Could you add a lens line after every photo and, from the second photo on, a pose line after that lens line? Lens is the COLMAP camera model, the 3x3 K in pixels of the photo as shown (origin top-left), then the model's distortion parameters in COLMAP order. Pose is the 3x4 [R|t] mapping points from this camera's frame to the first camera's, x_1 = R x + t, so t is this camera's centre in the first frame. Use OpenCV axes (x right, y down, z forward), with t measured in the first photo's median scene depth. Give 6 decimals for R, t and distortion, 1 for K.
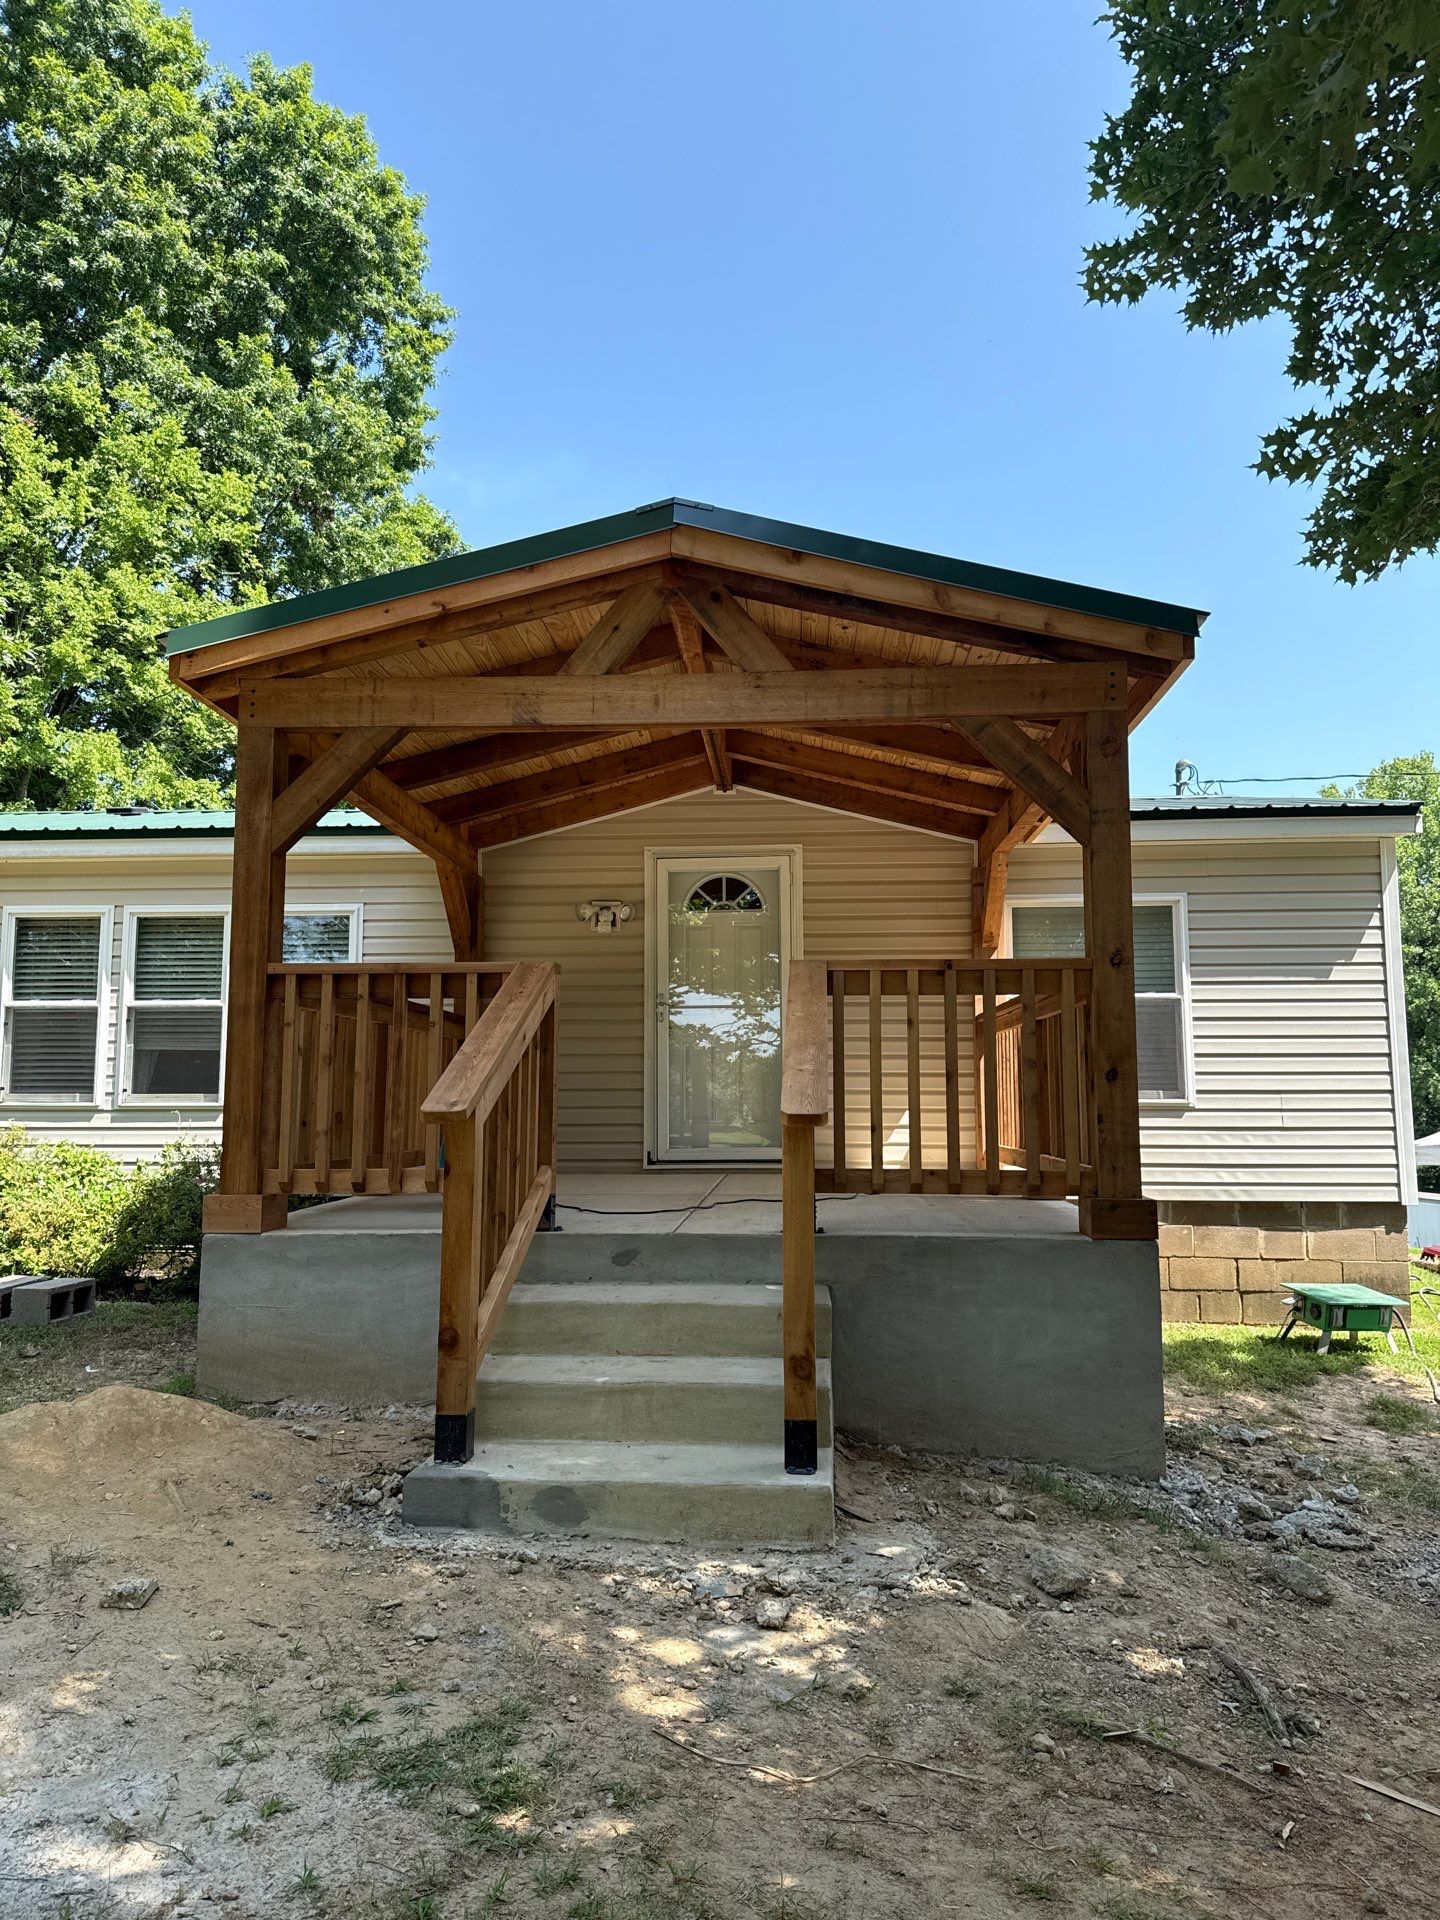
lens RADIAL K [[1235.2, 0, 720.0], [0, 1235.2, 960.0], [0, 0, 1]] dist [0.078241, -0.002145]
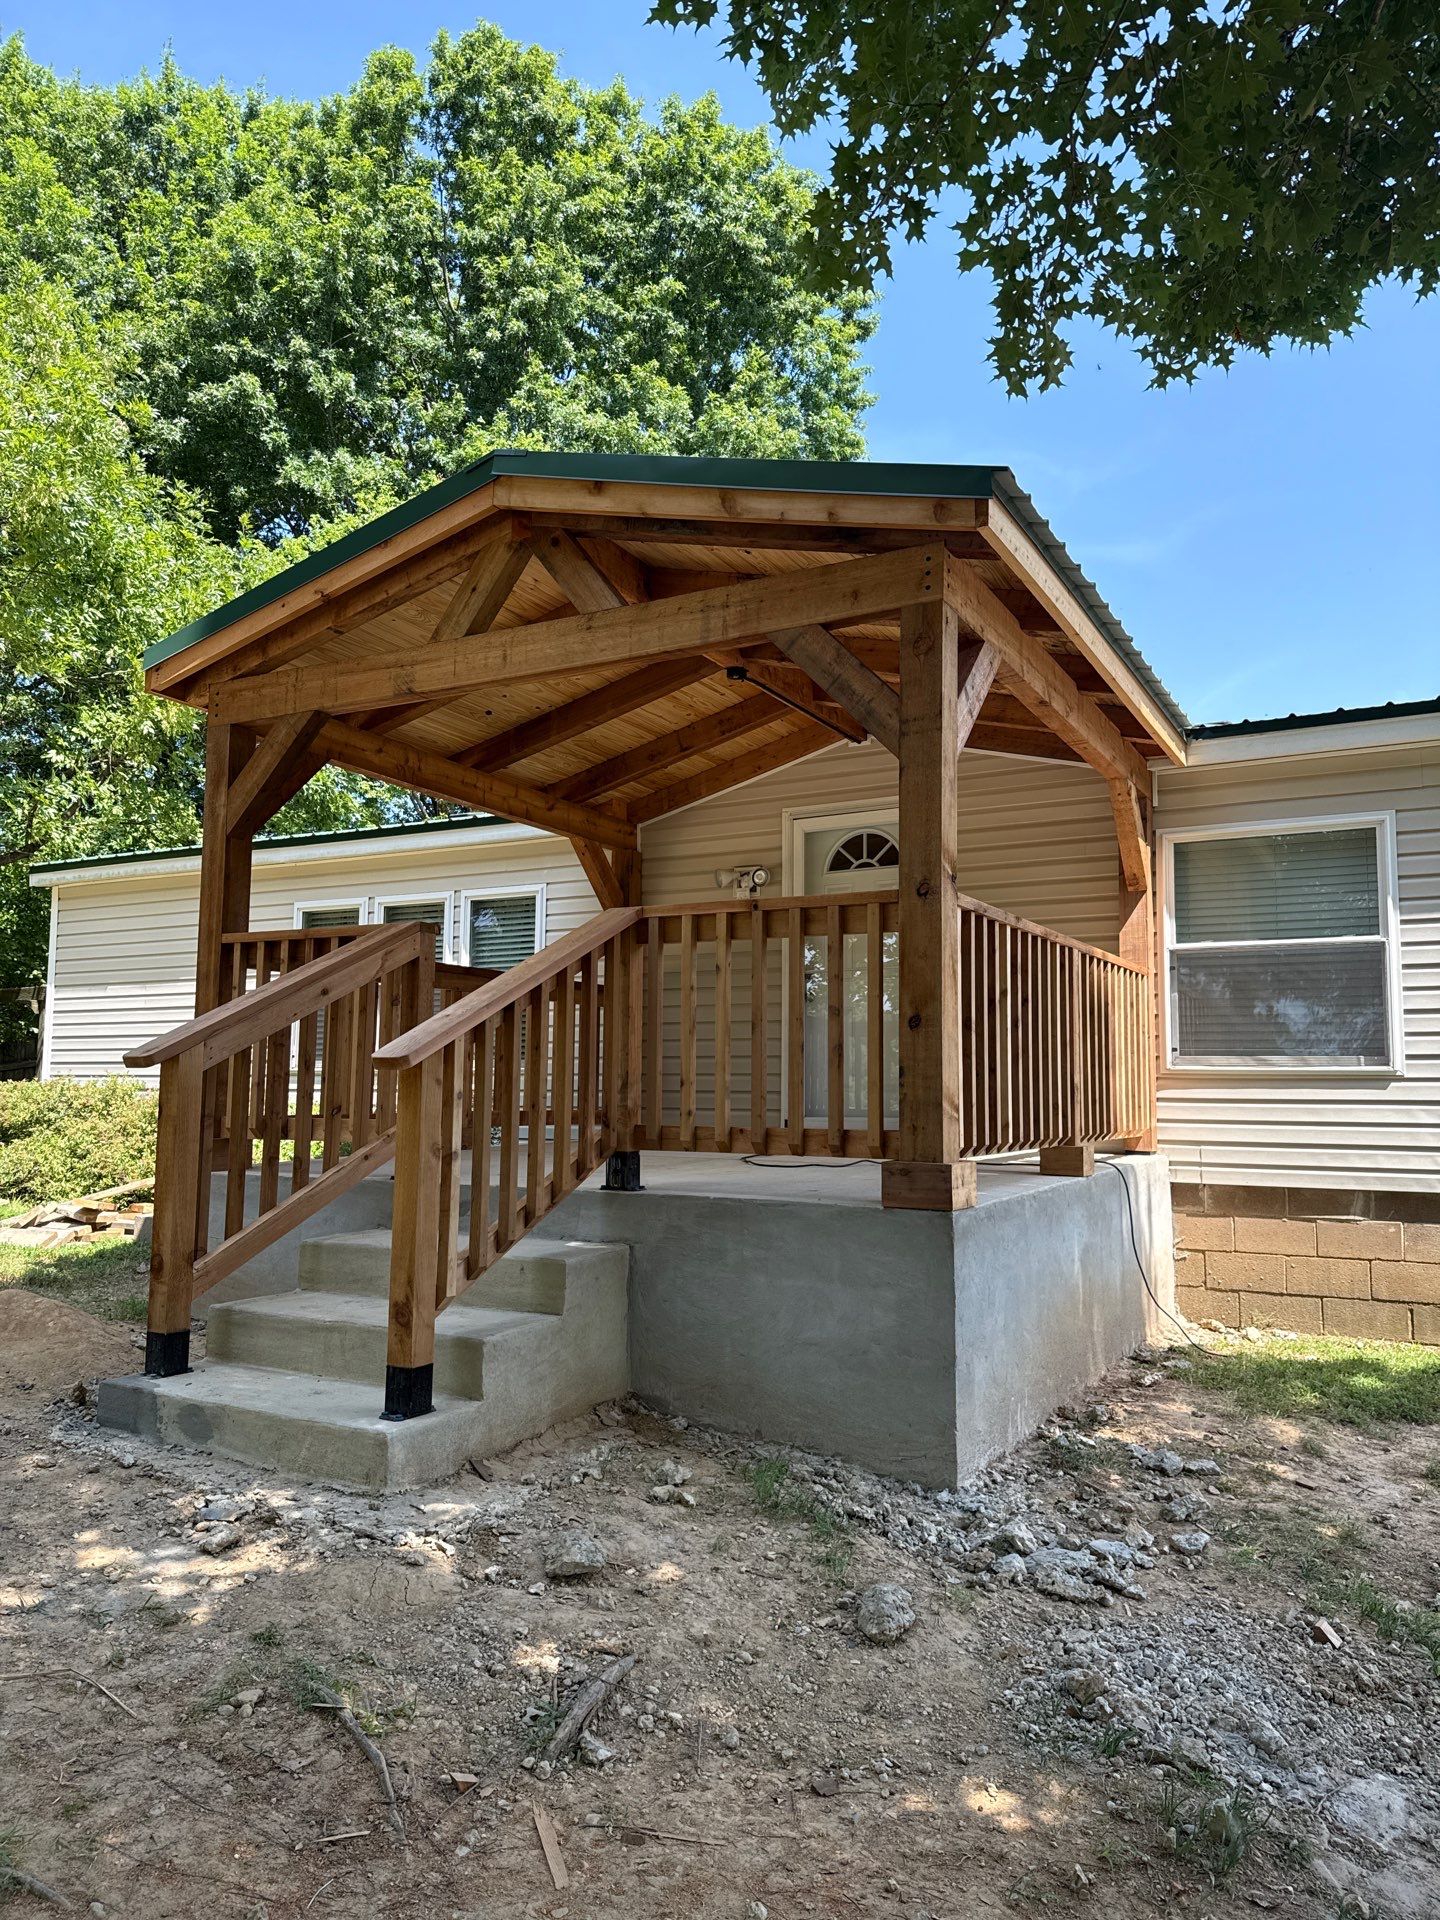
lens RADIAL K [[1230.2, 0, 746.5], [0, 1230.2, 959.7], [0, 0, 1]] dist [0.052183, -0.000473]
pose [[0.914782, -0.031924, -0.402685, 0.316643], [0.037025, 0.999302, 0.004887, 0.023287], [0.402249, -0.019380, 0.915325, 0.095764]]
